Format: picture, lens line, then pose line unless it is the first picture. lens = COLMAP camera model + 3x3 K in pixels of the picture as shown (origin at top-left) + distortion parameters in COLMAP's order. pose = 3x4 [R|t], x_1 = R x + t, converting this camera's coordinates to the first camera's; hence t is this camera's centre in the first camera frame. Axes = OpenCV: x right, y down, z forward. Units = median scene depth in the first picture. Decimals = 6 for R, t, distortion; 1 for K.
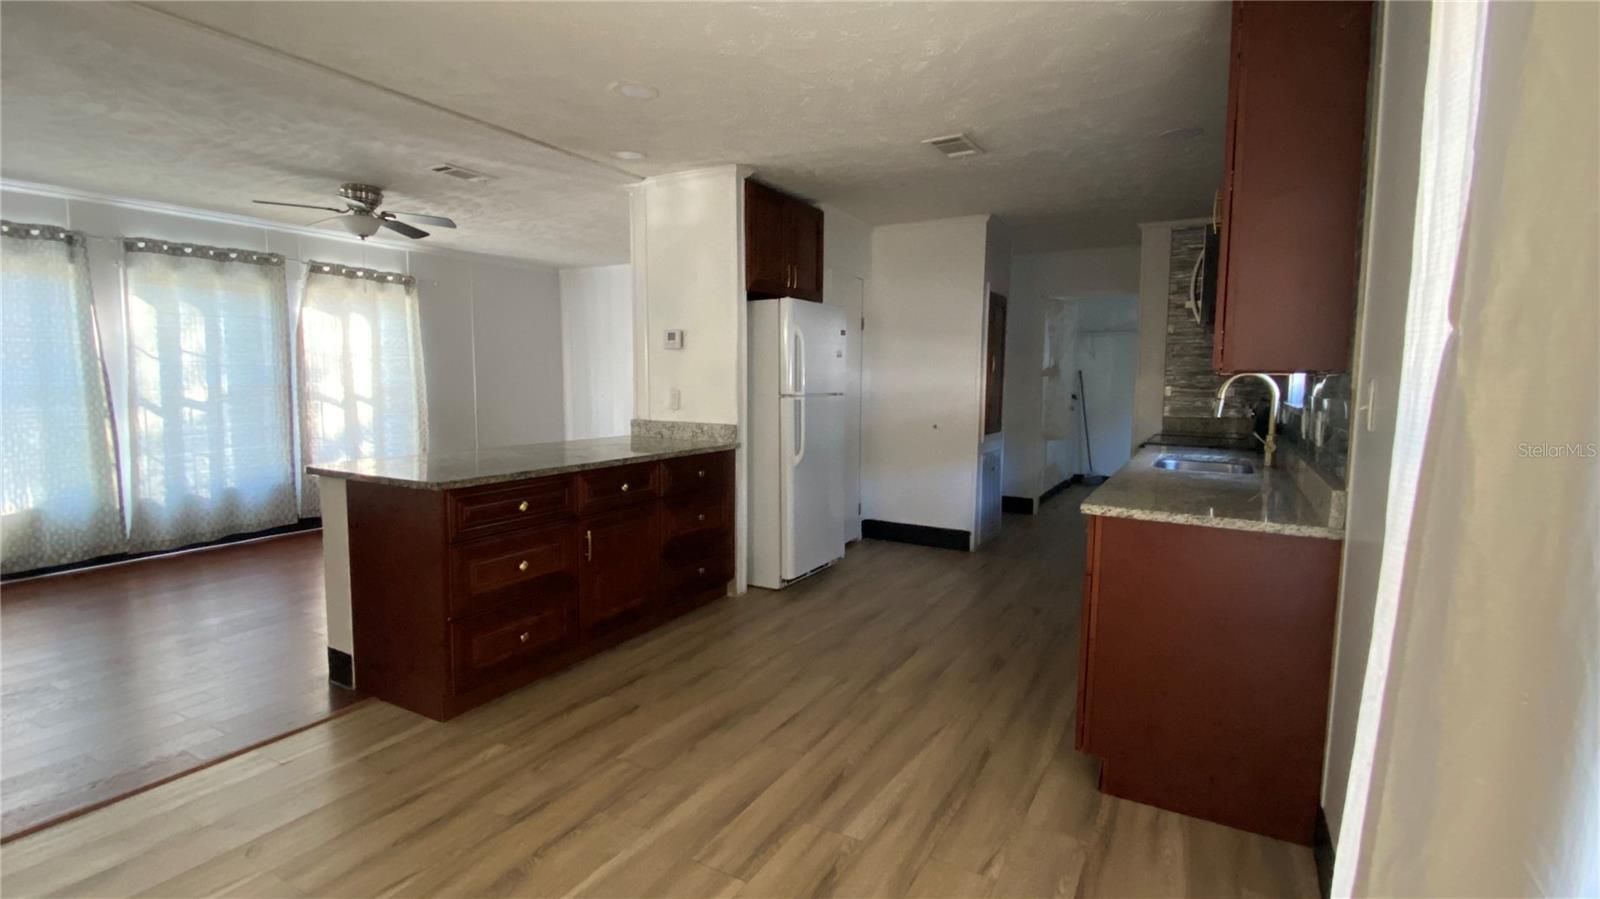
lens RADIAL K [[737.8, 0, 803.1], [0, 737.8, 446.5], [0, 0, 1]] dist [0.012155, -0.012850]
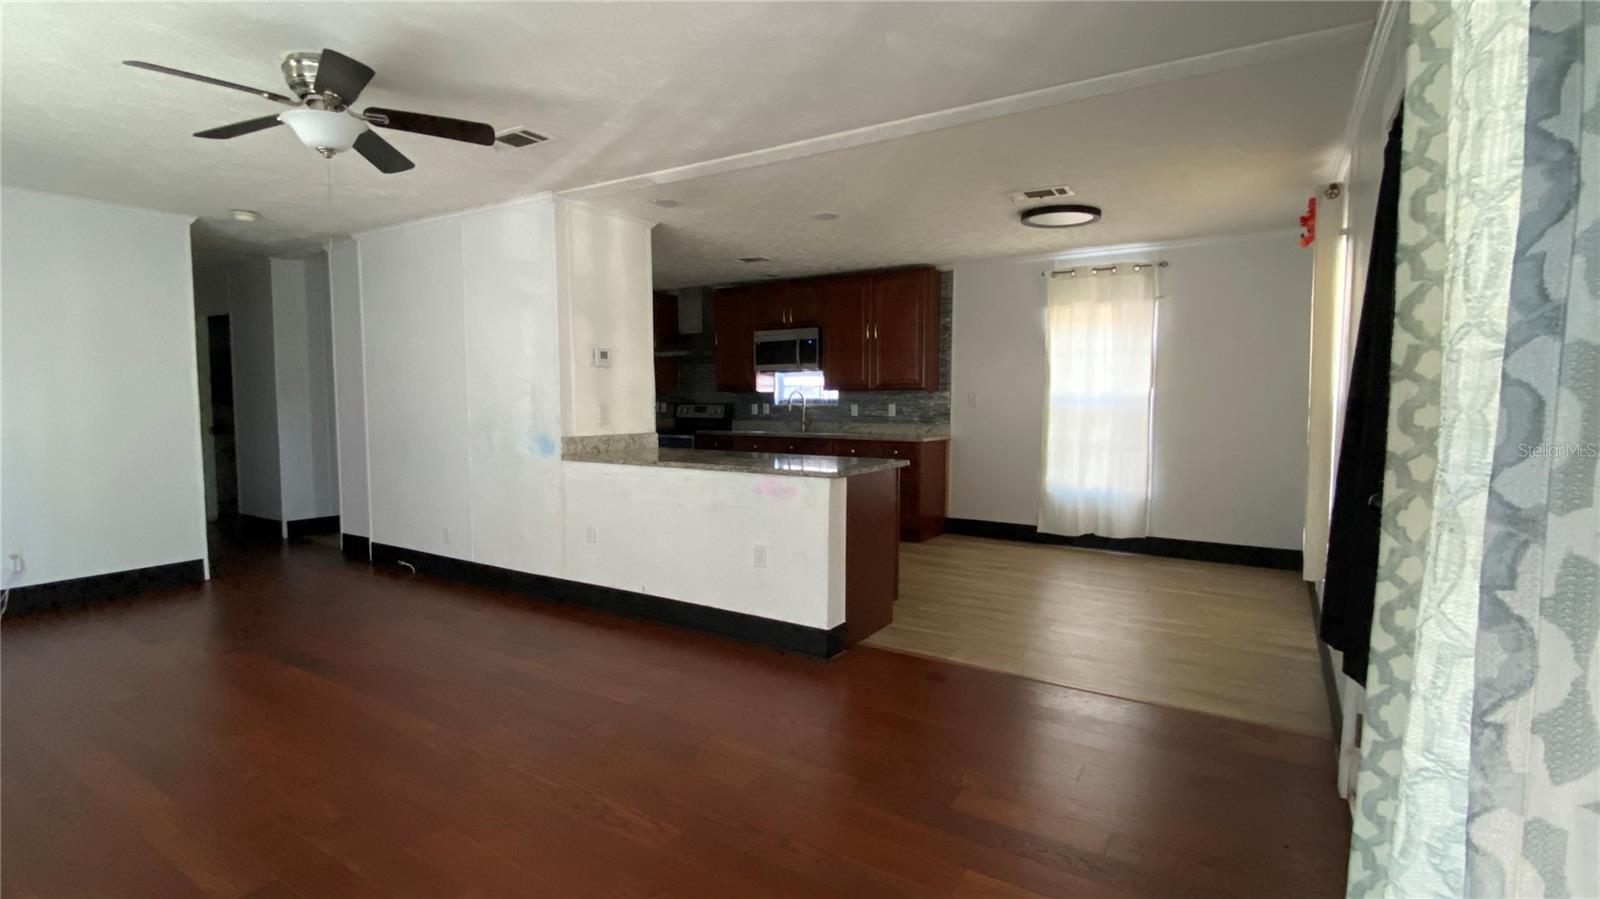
lens RADIAL K [[737.8, 0, 780.5], [0, 737.8, 446.4], [0, 0, 1]] dist [0.012155, -0.012850]
pose [[0.078318, -0.075671, 0.994052, -1.218149], [0.095123, 0.993133, 0.068107, -0.066153], [-0.992380, 0.089223, 0.084978, 0.659471]]
